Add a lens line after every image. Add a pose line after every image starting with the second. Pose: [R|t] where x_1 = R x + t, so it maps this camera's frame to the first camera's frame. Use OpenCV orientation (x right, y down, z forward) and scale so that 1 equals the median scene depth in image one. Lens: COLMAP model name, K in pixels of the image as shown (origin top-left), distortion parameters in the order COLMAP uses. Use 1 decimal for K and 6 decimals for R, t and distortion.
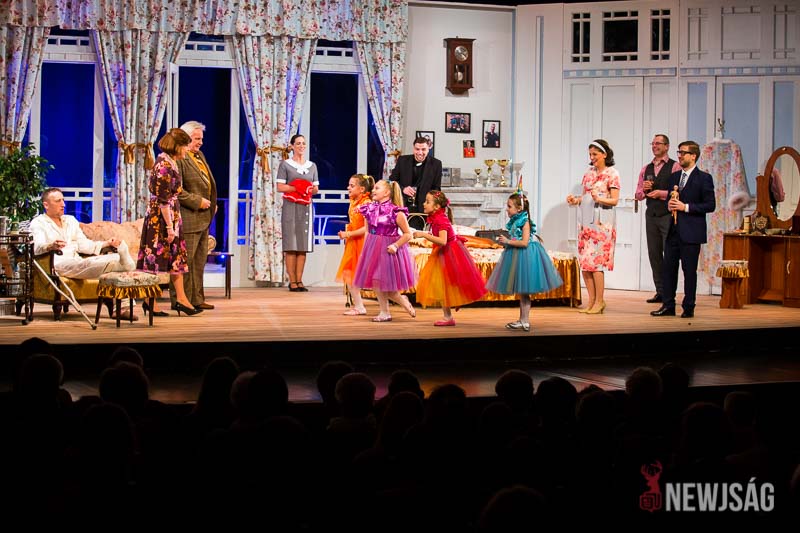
lens RADIAL K [[2442.4, 0, 400.0], [0, 2442.4, 266.5], [0, 0, 1]] dist [-0.201349, -0.497205]
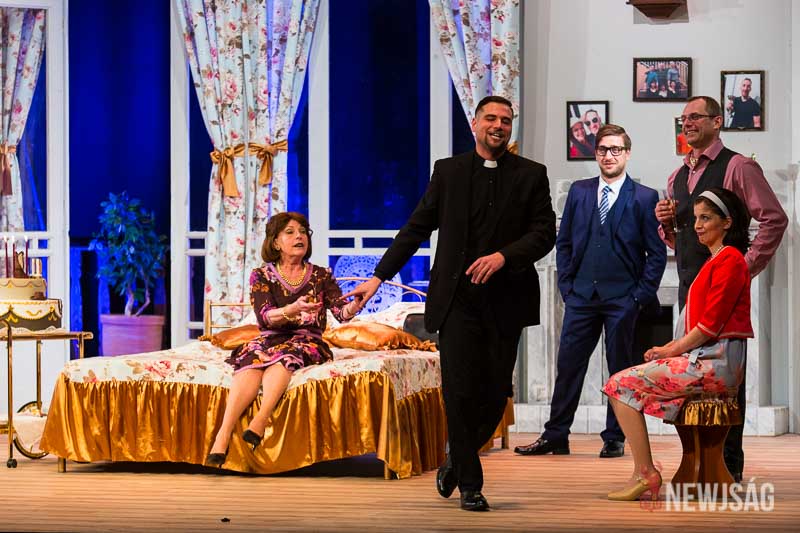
lens RADIAL K [[4536.1, 0, 400.0], [0, 4536.1, 266.5], [0, 0, 1]] dist [0.411866, 12.982710]
pose [[0.607620, -0.006128, -0.794204, 0.709141], [-0.016586, 0.999654, -0.020402, -0.005567], [0.794054, 0.025569, 0.607309, 0.461565]]
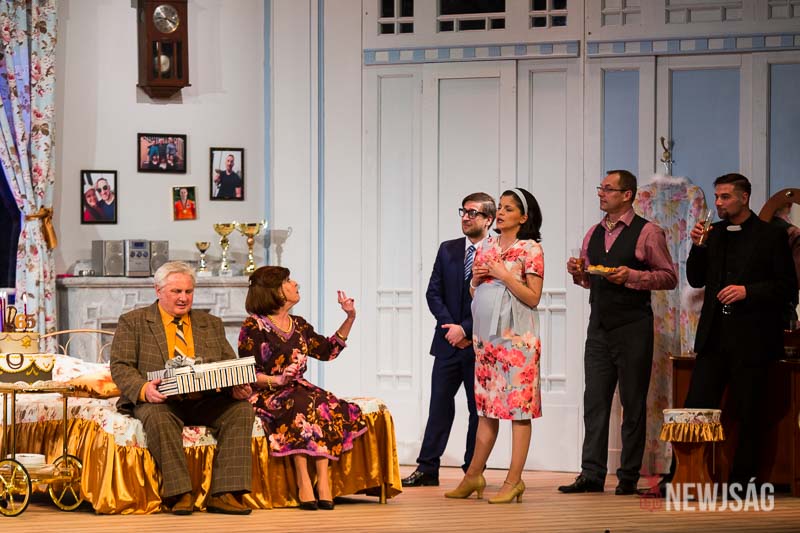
lens RADIAL K [[4418.7, 0, 400.0], [0, 4418.7, 266.5], [0, 0, 1]] dist [0.670172, 9.107354]
pose [[0.996985, -0.015712, 0.075986, 0.002304], [0.018425, 0.999213, -0.035133, -0.000814], [-0.075374, 0.036427, 0.996490, 0.059954]]
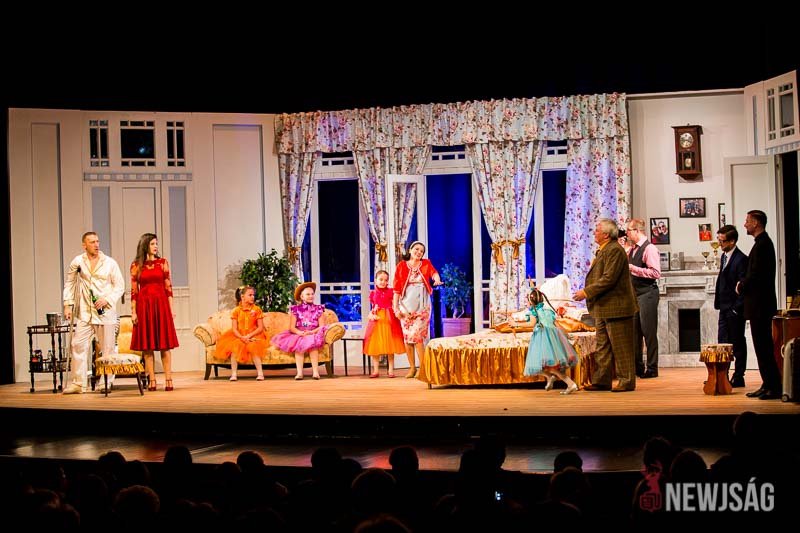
lens RADIAL K [[2052.1, 0, 552.7], [0, 2052.1, 269.2], [0, 0, 1]] dist [-0.217257, -1.536926]
pose [[0.597418, -0.029074, -0.801403, 0.714534], [0.005195, 0.999462, -0.032386, -0.005519], [0.801913, 0.015184, 0.597248, 0.458151]]
